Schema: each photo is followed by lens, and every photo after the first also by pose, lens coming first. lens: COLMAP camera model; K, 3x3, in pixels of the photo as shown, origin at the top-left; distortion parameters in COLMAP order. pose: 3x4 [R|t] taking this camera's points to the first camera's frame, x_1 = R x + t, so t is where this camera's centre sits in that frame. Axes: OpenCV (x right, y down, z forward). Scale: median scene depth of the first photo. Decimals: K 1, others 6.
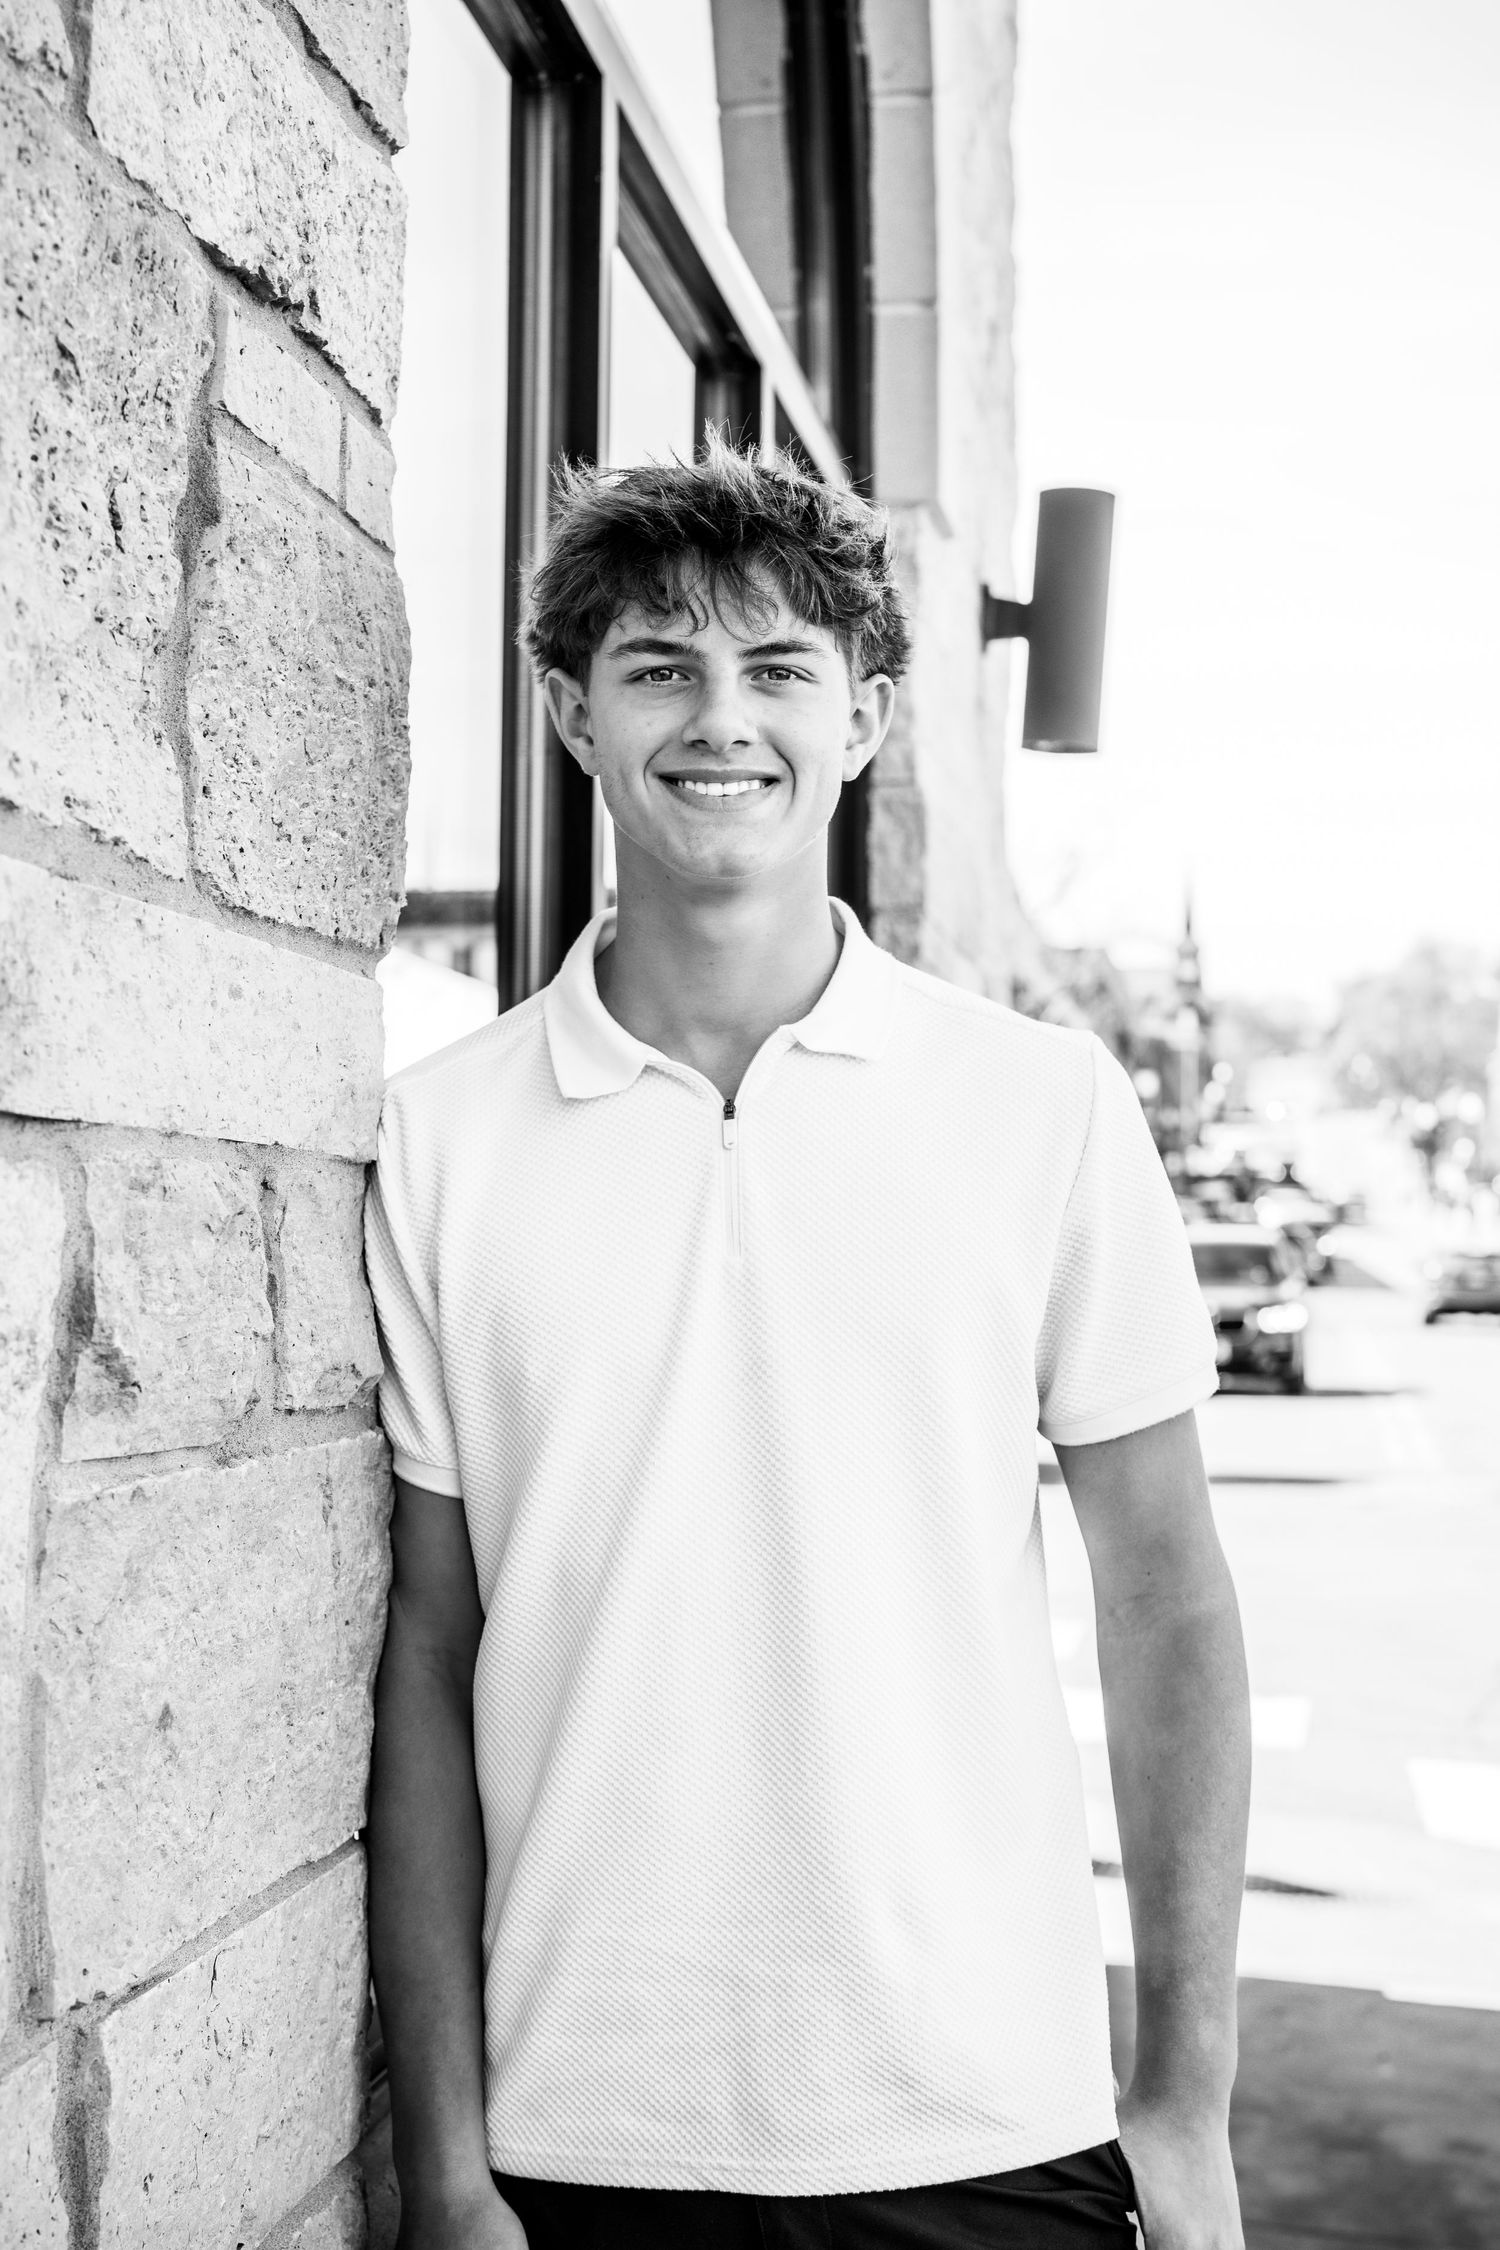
lens RADIAL K [[3050.7, 0, 820.4], [0, 3050.7, 1170.5], [0, 0, 1]] dist [-0.106521, 1.049680]
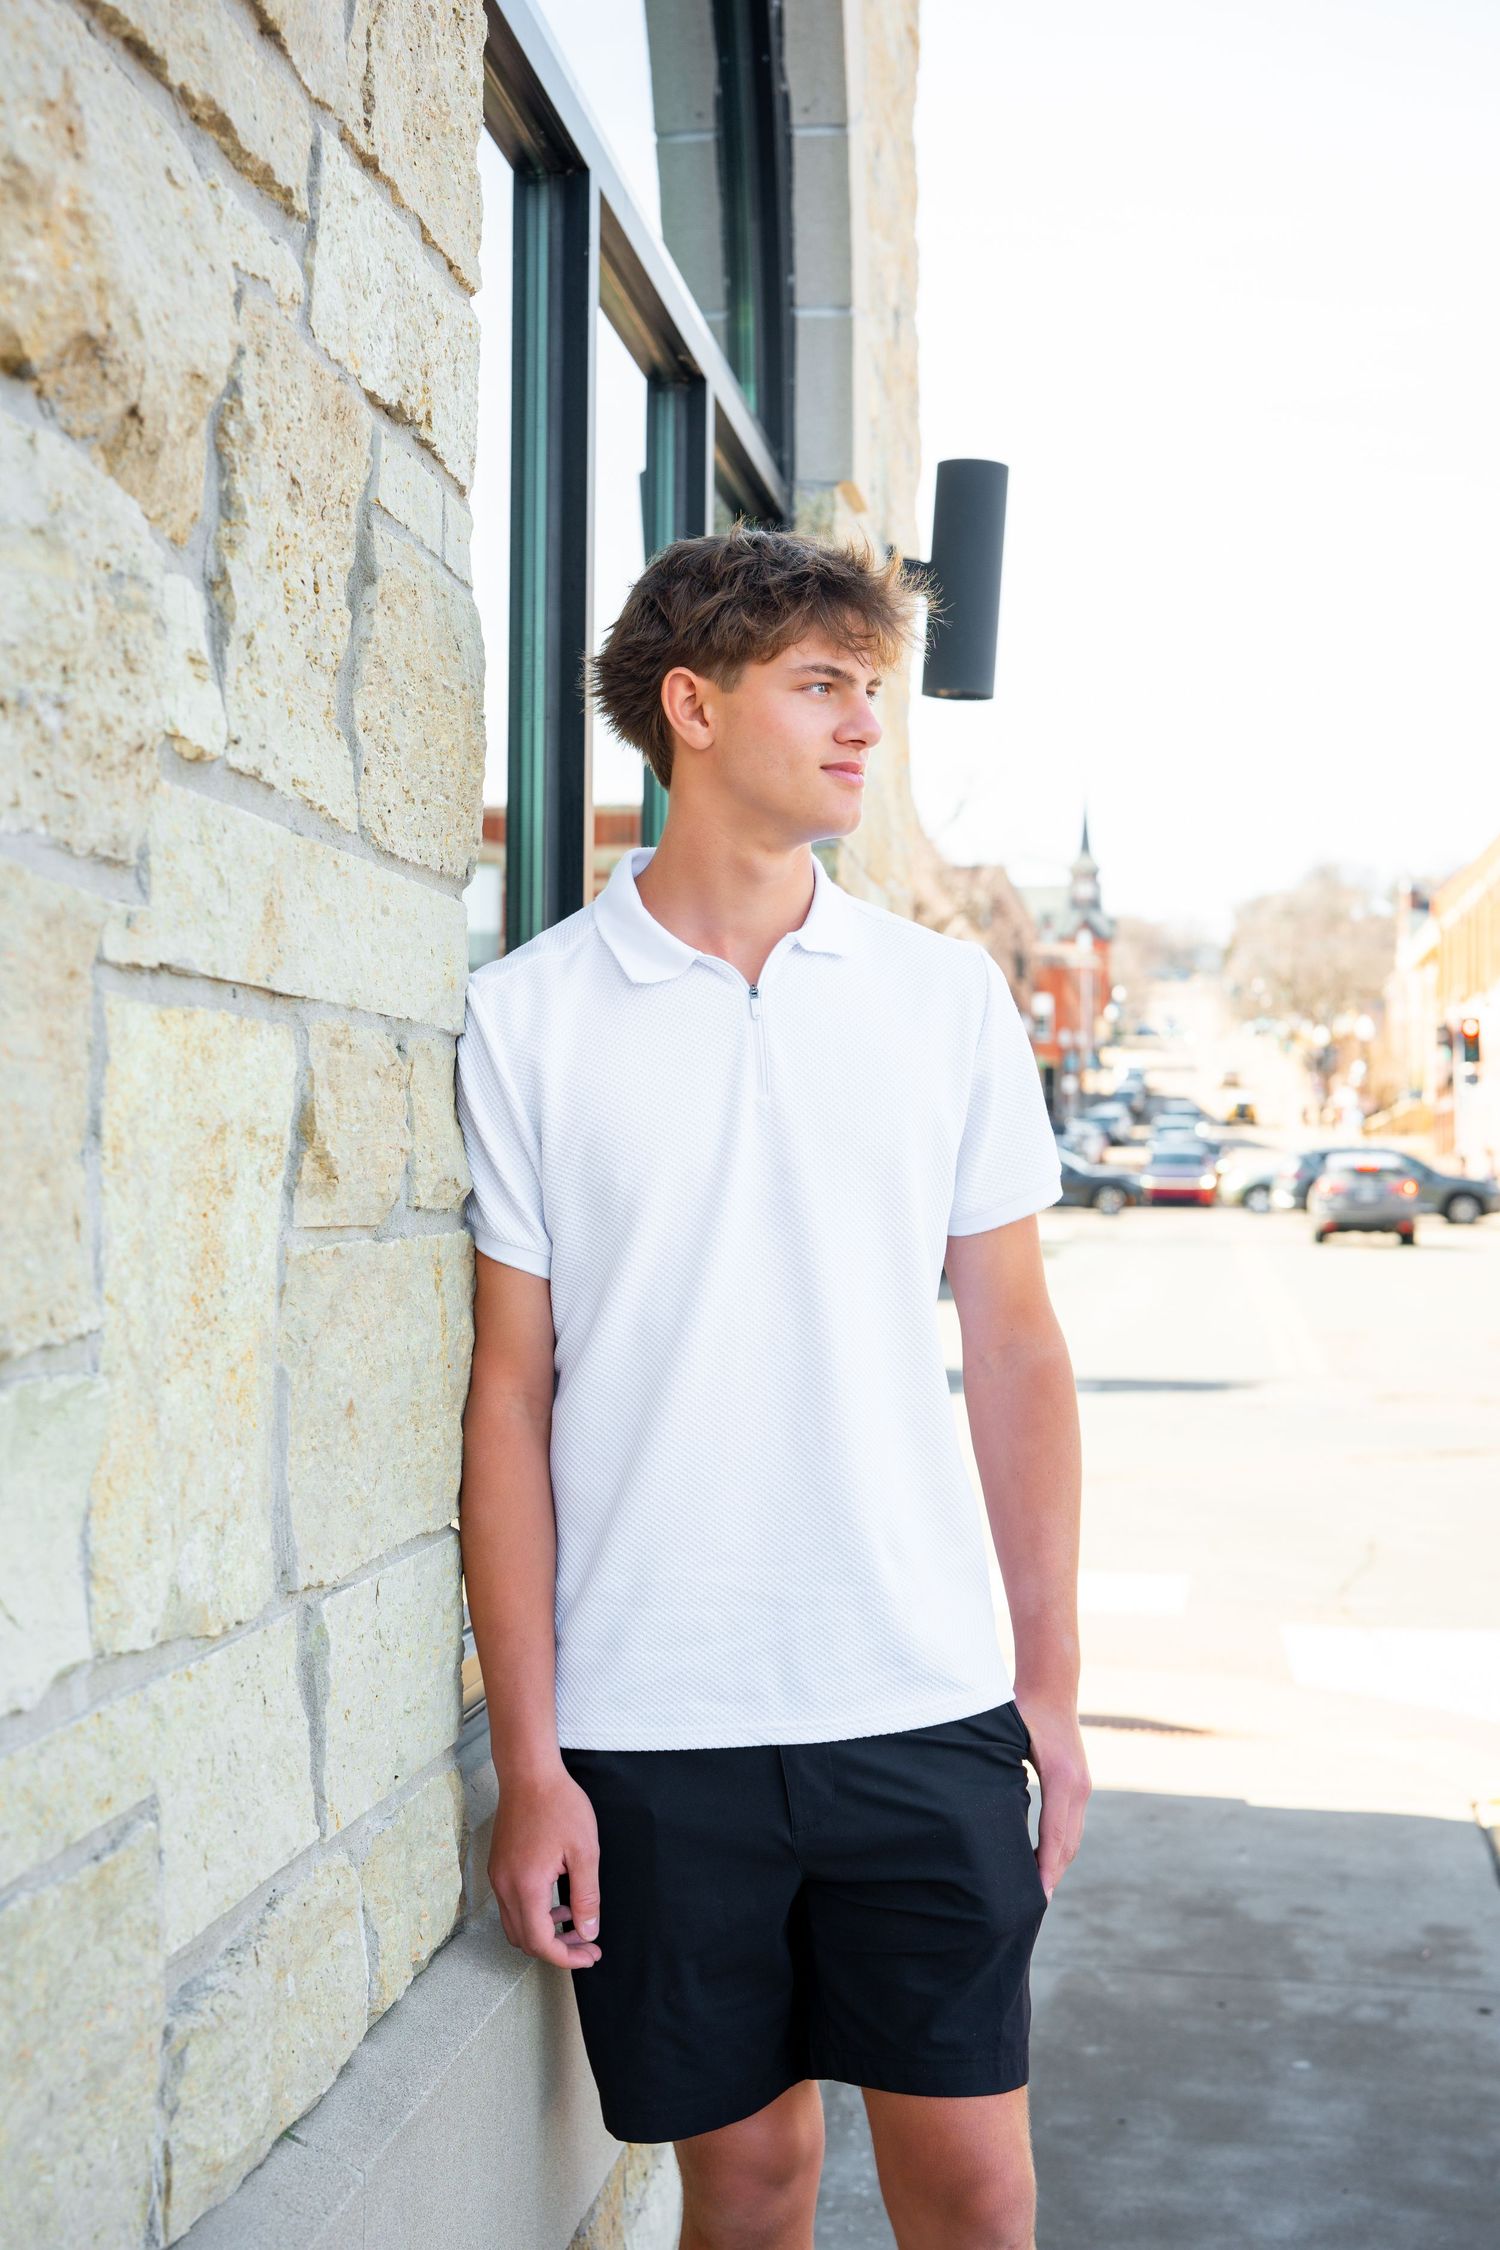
lens RADIAL K [[3050.7, 0, 820.4], [0, 3050.7, 1170.5], [0, 0, 1]] dist [-0.106521, 1.049680]
pose [[0.999426, -0.003266, 0.033725, -0.035544], [0.002388, 0.999658, 0.026038, 0.025703], [-0.033799, -0.025943, 0.999092, -0.424890]]
